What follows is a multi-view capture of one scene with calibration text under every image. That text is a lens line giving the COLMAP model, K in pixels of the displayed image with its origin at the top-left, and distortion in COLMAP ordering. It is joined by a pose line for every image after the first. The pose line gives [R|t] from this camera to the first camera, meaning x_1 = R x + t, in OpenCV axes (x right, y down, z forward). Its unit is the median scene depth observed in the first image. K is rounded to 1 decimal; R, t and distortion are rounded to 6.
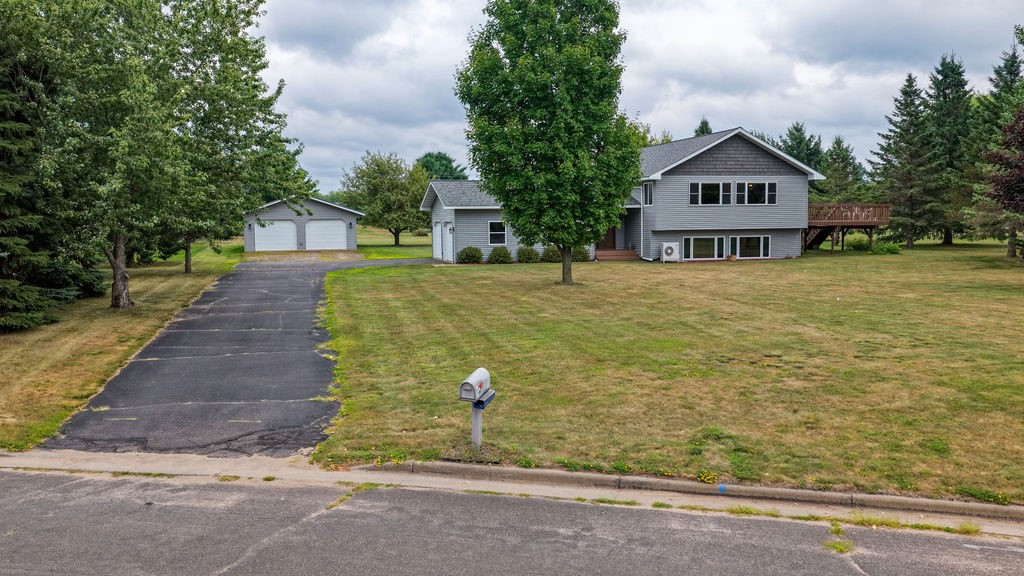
lens RADIAL K [[862.8, 0, 512.0], [0, 862.8, 288.0], [0, 0, 1]] dist [0.001368, 0.000567]
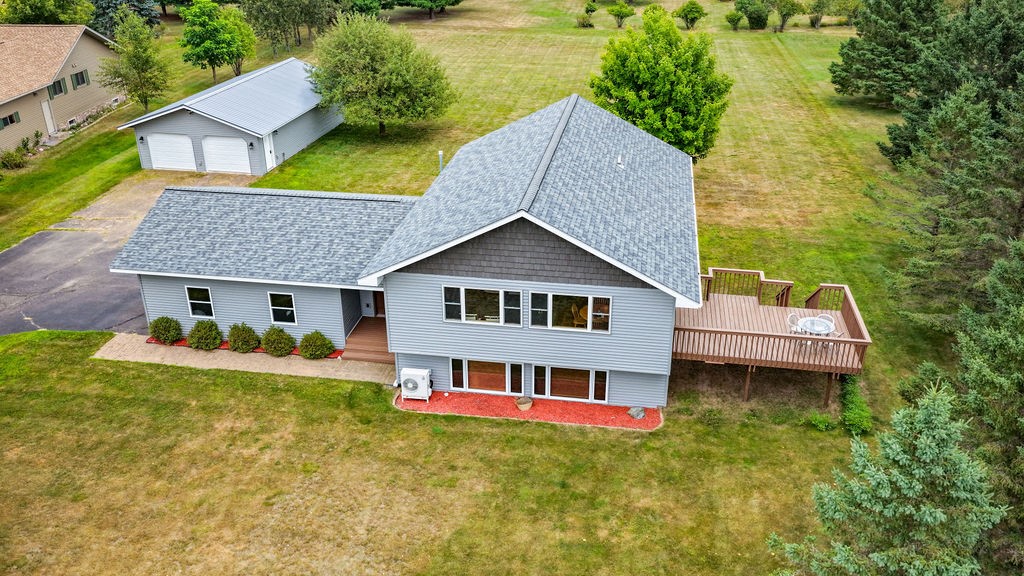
lens RADIAL K [[851.6, 0, 512.0], [0, 851.6, 288.0], [0, 0, 1]] dist [-0.006295, -0.005228]
pose [[0.914235, 0.178064, -0.363962, 0.454491], [-0.033359, 0.928290, 0.370358, -0.332782], [0.403809, -0.326453, 0.854615, 0.523331]]
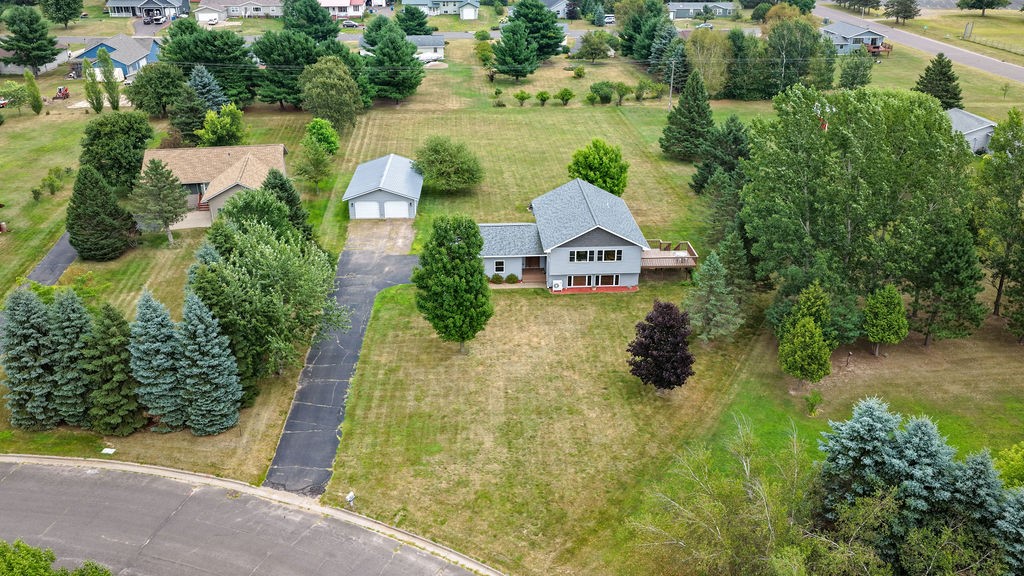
lens RADIAL K [[851.6, 0, 512.0], [0, 851.6, 288.0], [0, 0, 1]] dist [-0.006295, -0.005228]
pose [[0.982424, 0.086735, -0.165286, 0.388073], [-0.023079, 0.935134, 0.353543, -0.677584], [0.185229, -0.343515, 0.920700, -0.702284]]
